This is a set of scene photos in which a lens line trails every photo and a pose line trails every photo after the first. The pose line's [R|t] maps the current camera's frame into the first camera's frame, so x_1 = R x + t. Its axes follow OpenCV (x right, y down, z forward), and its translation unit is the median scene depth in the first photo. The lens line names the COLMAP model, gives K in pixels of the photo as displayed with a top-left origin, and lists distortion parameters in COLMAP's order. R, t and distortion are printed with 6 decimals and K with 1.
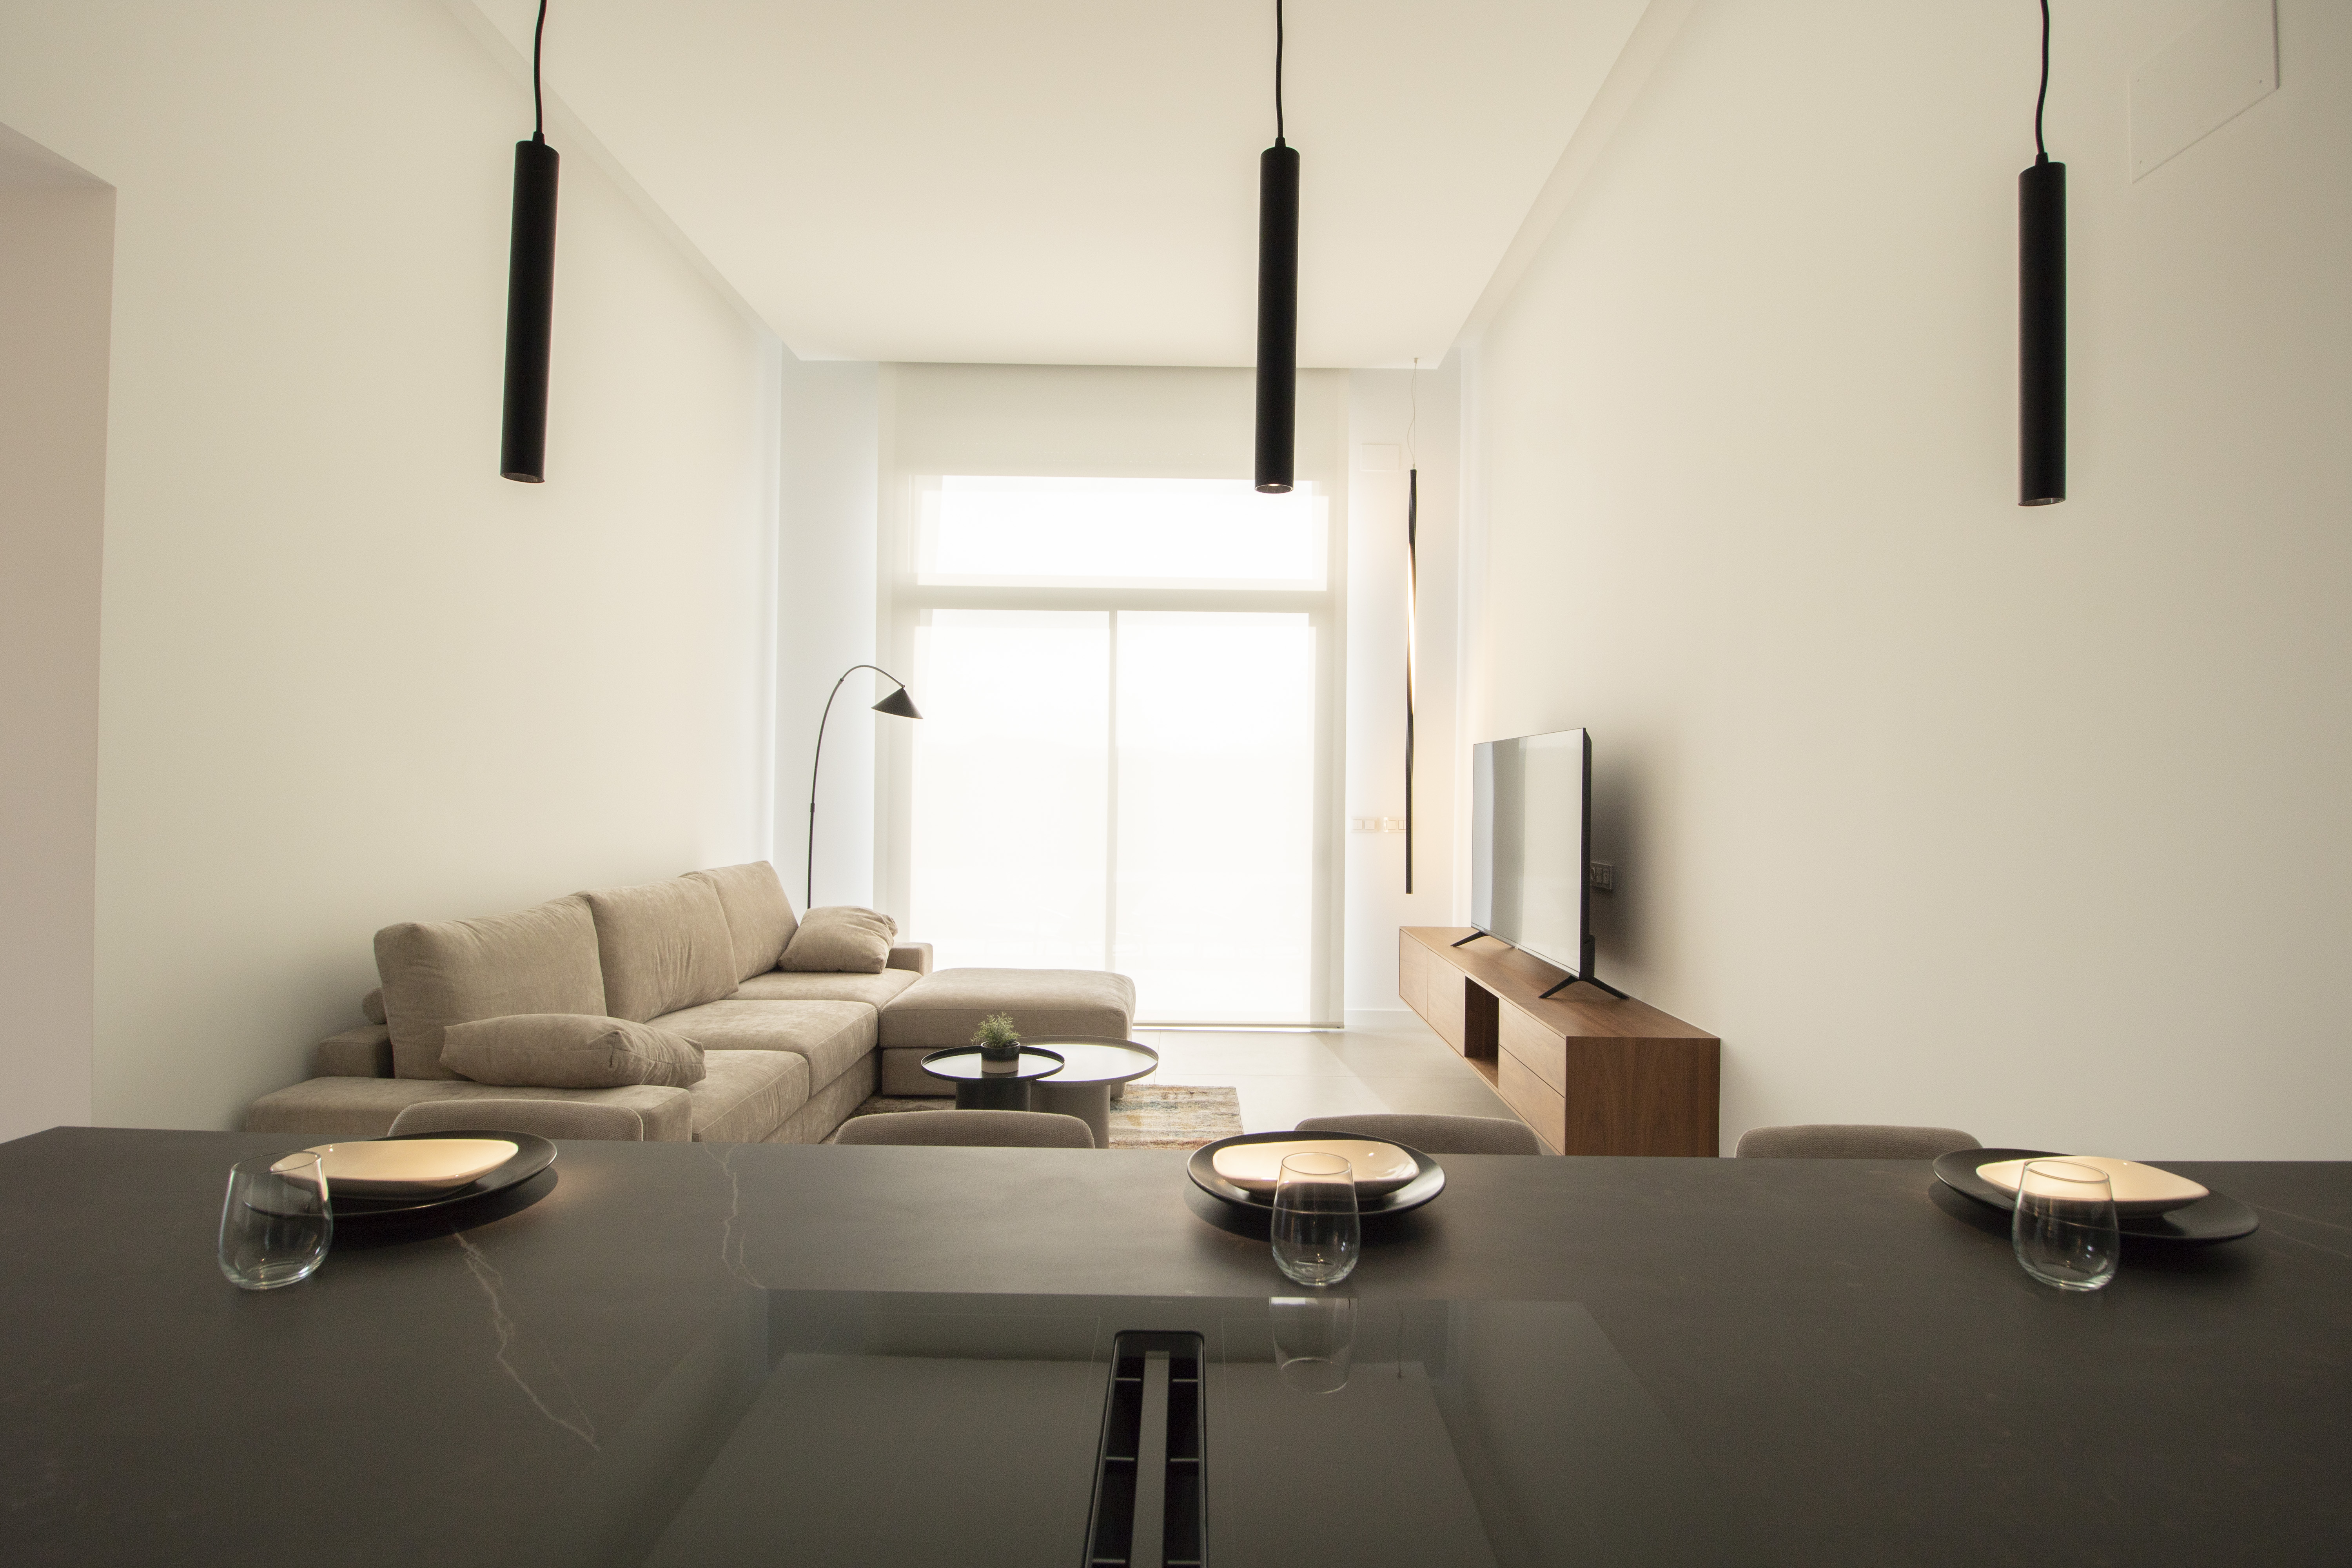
lens RADIAL K [[1157.6, 0, 1176.0], [0, 1157.6, 784.0], [0, 0, 1]] dist [-0.000971, -0.001021]
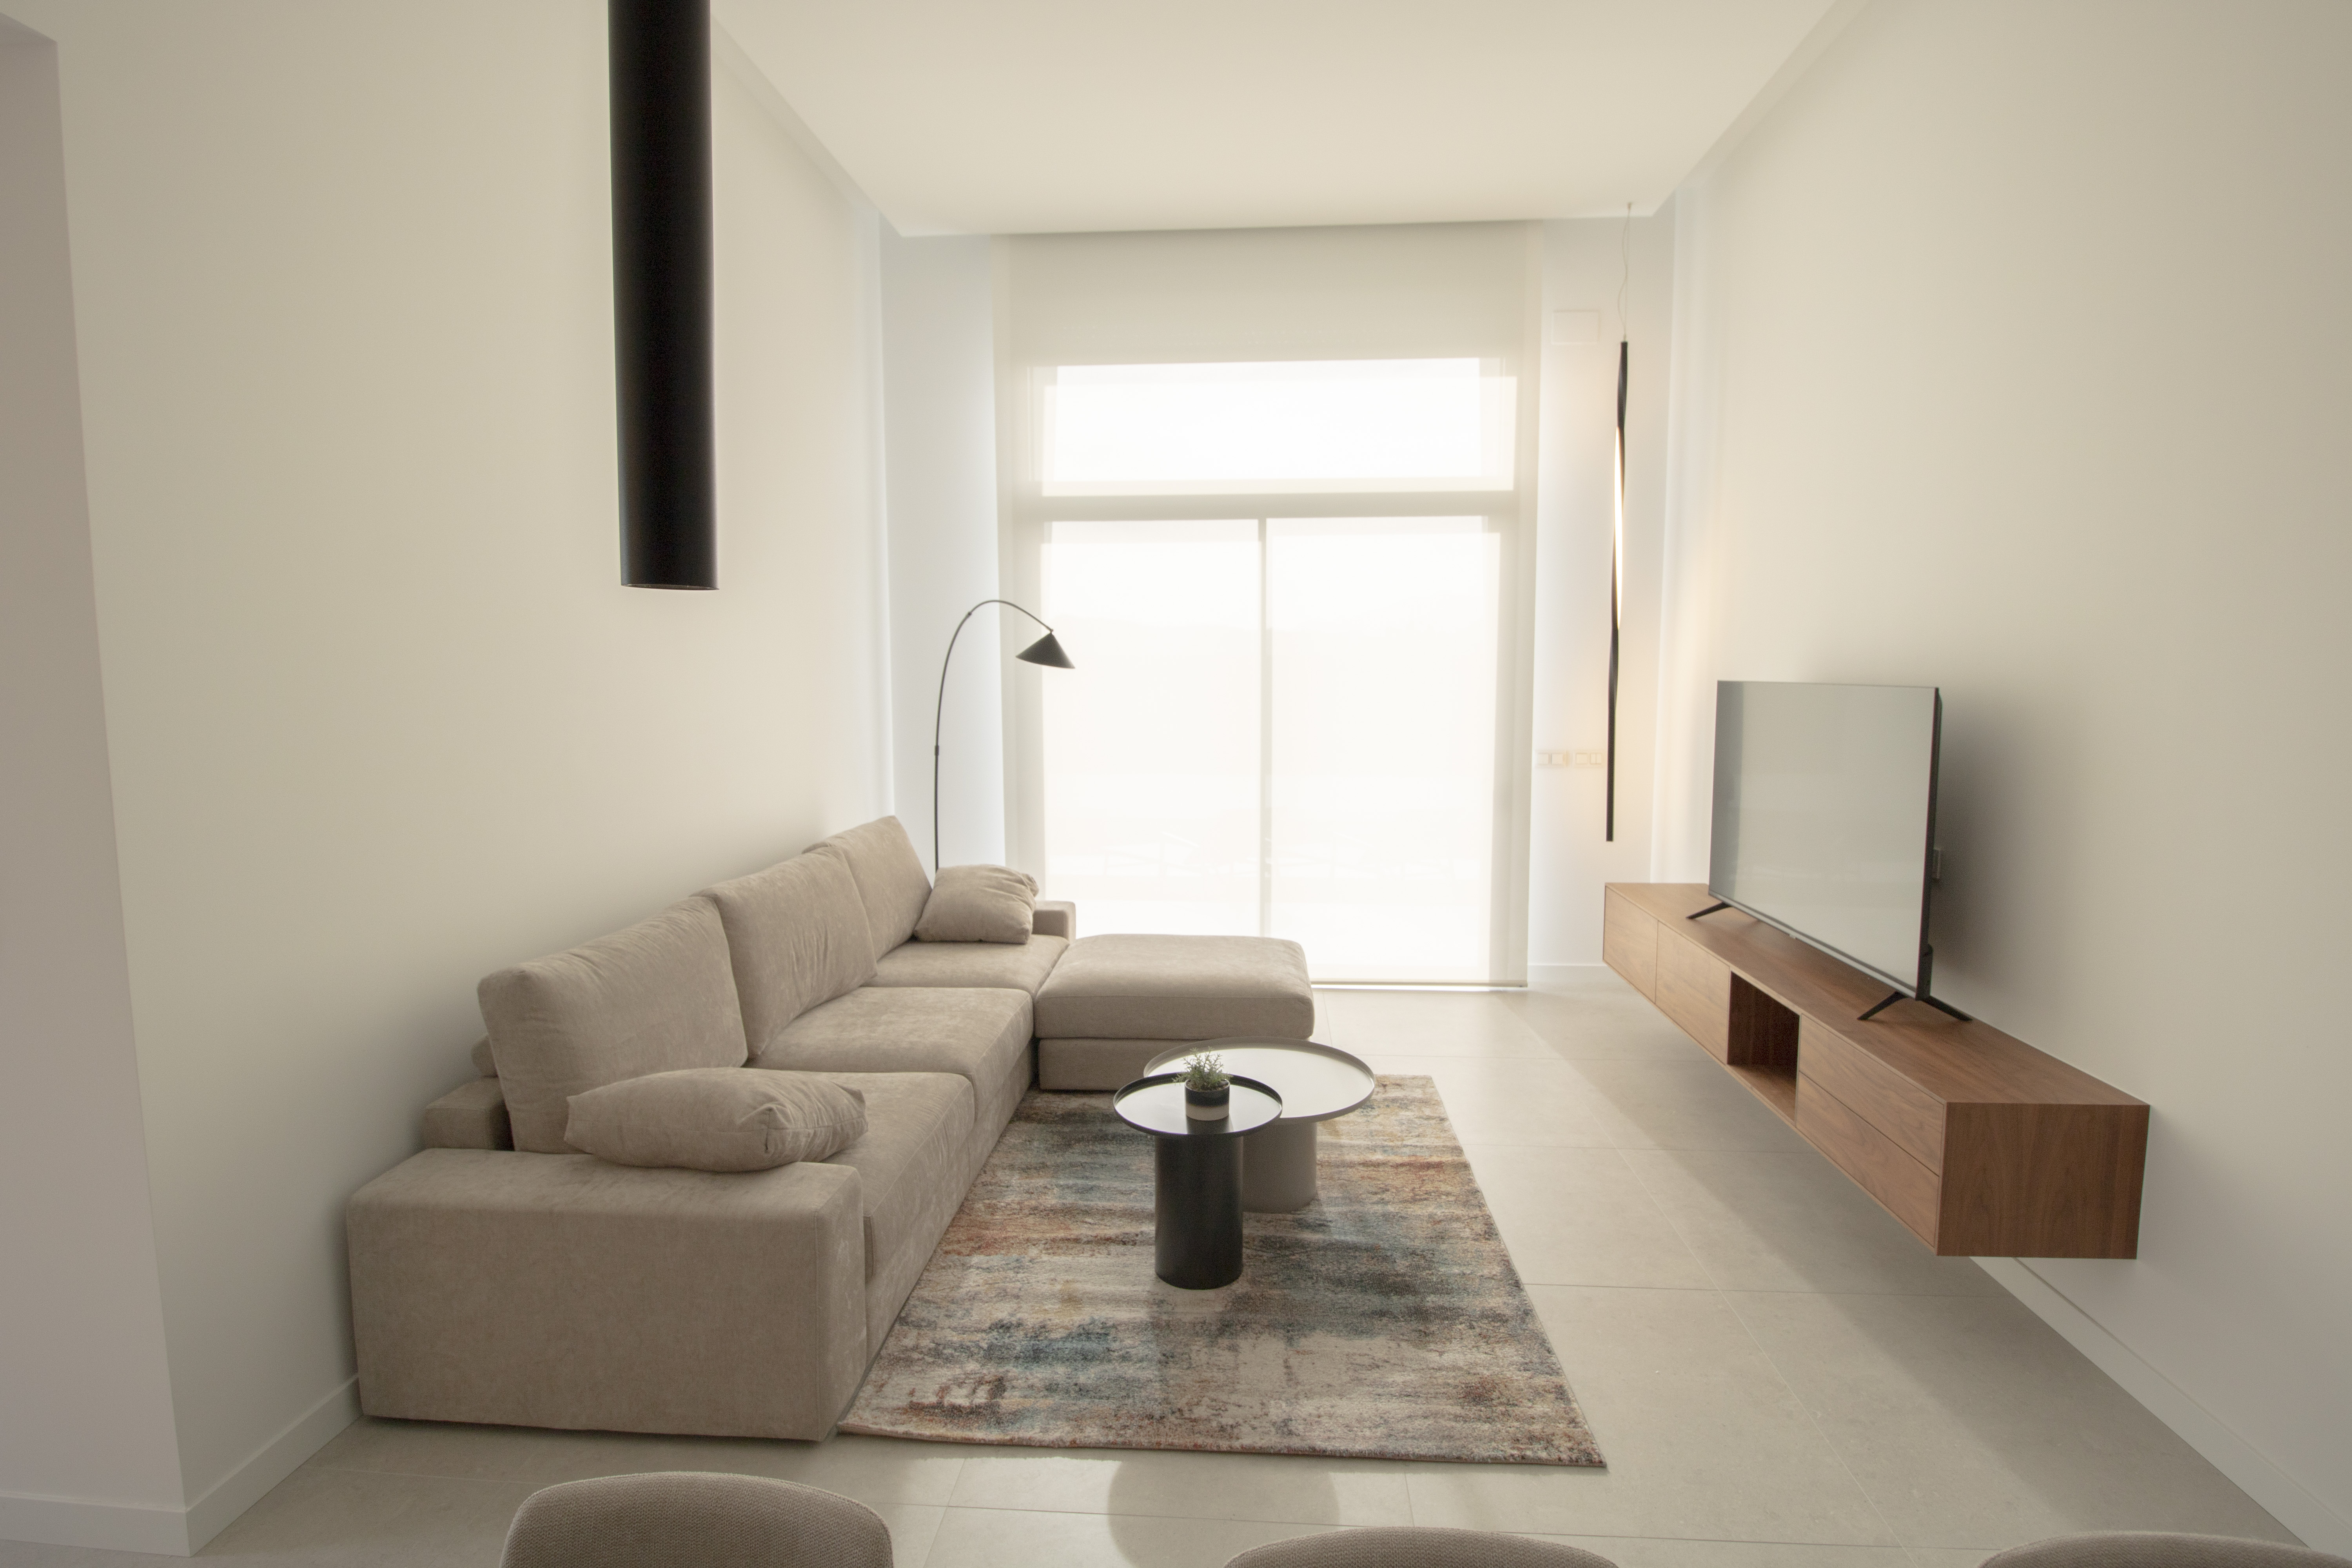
lens RADIAL K [[1157.6, 0, 1176.0], [0, 1157.6, 784.0], [0, 0, 1]] dist [-0.000971, -0.001021]
pose [[0.997669, -0.009897, -0.067524, -0.089107], [0.016884, 0.994466, 0.103693, -0.059845], [0.066124, -0.104591, 0.992315, 0.147329]]
